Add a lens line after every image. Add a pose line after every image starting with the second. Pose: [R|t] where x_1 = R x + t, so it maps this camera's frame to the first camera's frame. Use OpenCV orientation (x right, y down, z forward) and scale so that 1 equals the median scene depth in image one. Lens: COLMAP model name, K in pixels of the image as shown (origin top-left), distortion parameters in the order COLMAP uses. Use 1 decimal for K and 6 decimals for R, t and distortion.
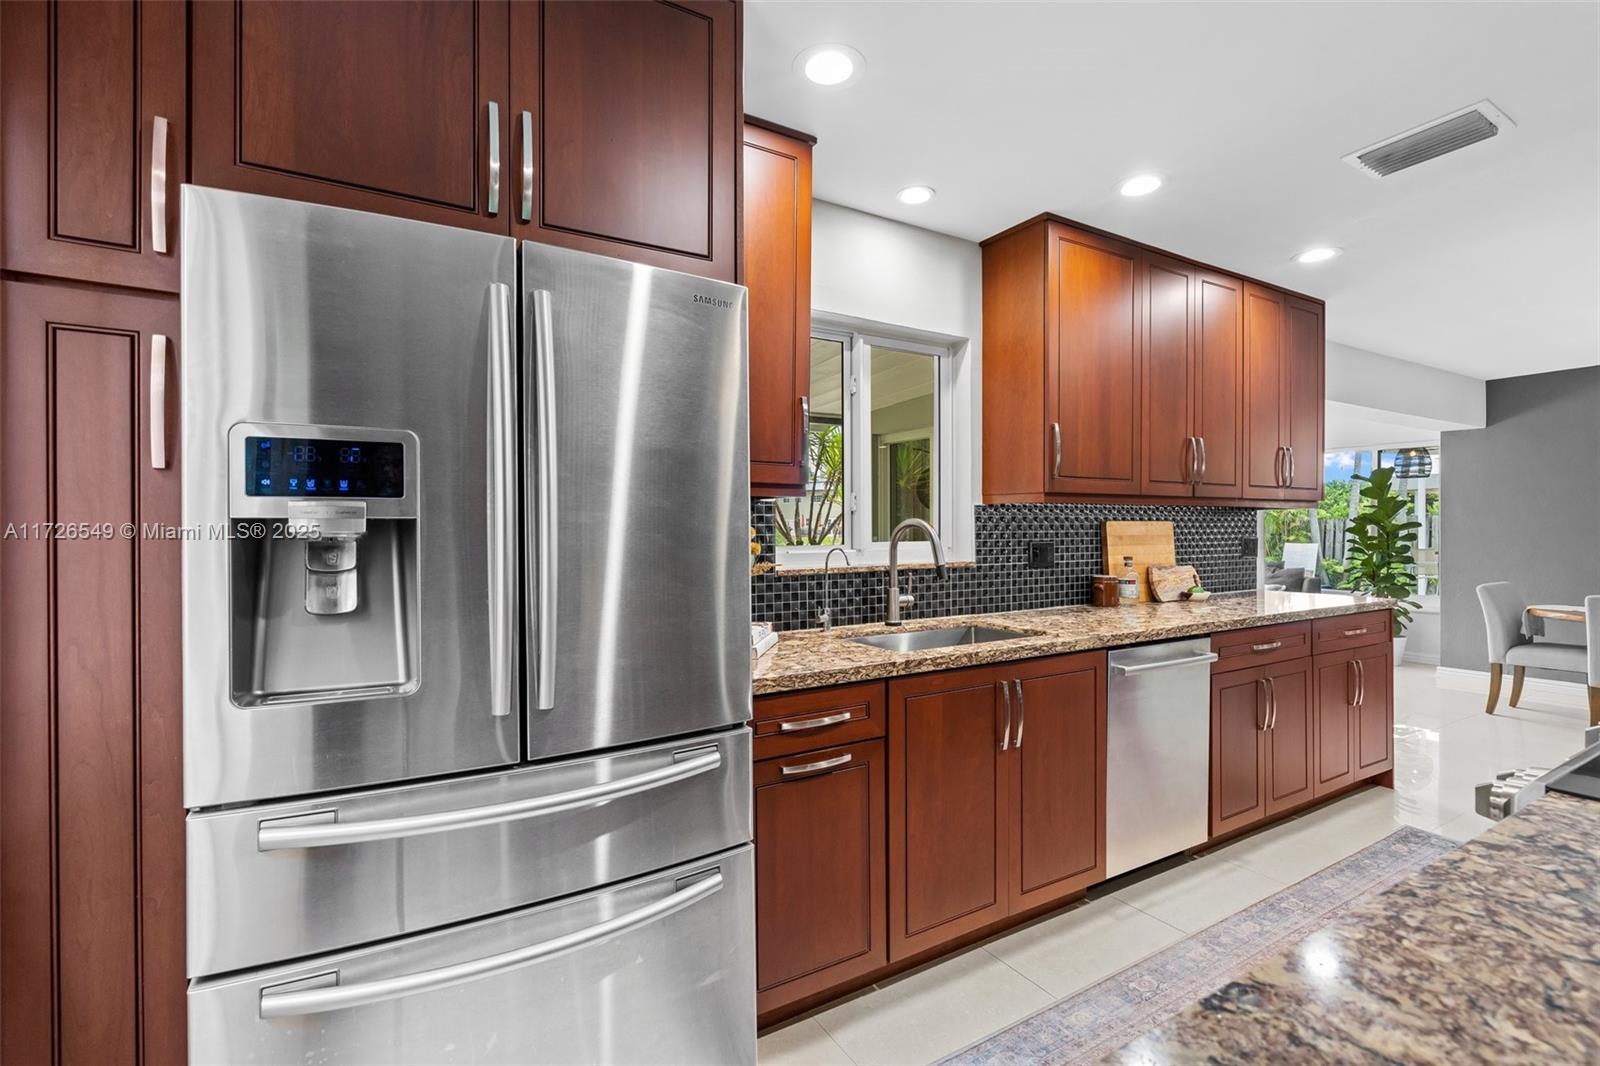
lens RADIAL K [[706.9, 0, 800.0], [0, 706.9, 533.0], [0, 0, 1]] dist [0.003207, 0.000795]
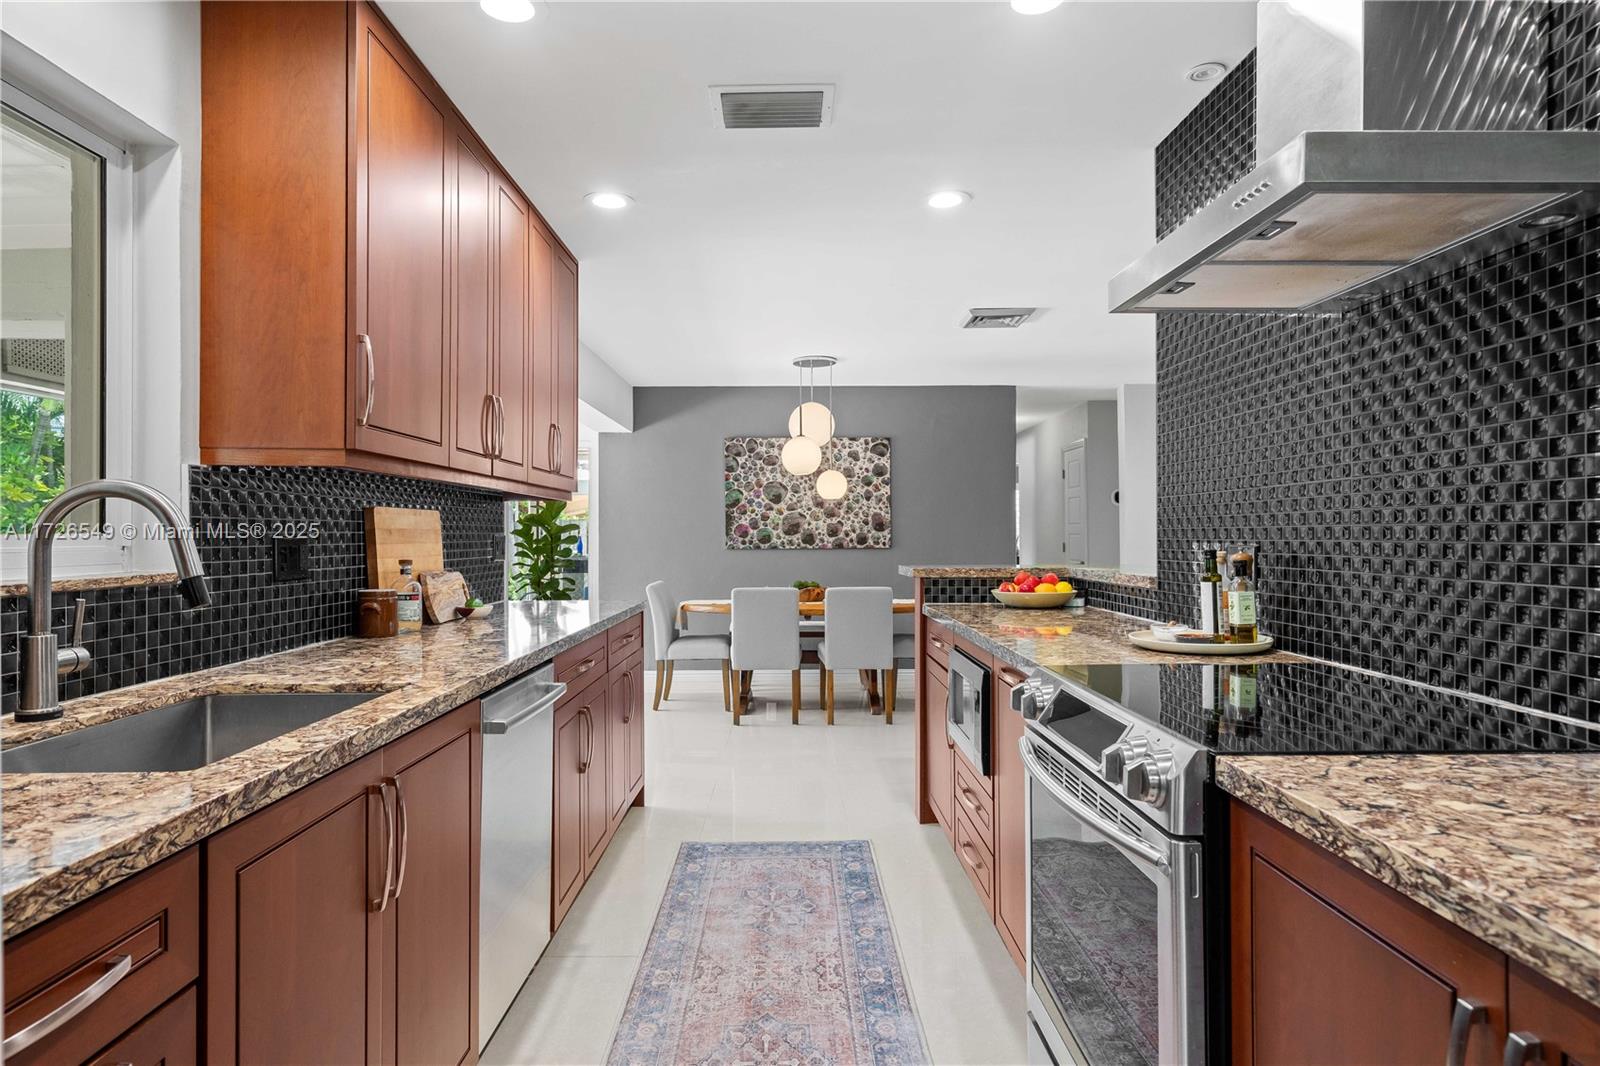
lens RADIAL K [[919.2, 0, 800.0], [0, 919.2, 533.0], [0, 0, 1]] dist [0.001797, 0.002031]
pose [[0.515361, 0.002918, 0.856968, -0.106019], [0.005600, 0.999961, -0.006772, 0.018507], [-0.856955, 0.008289, 0.515325, 0.262118]]
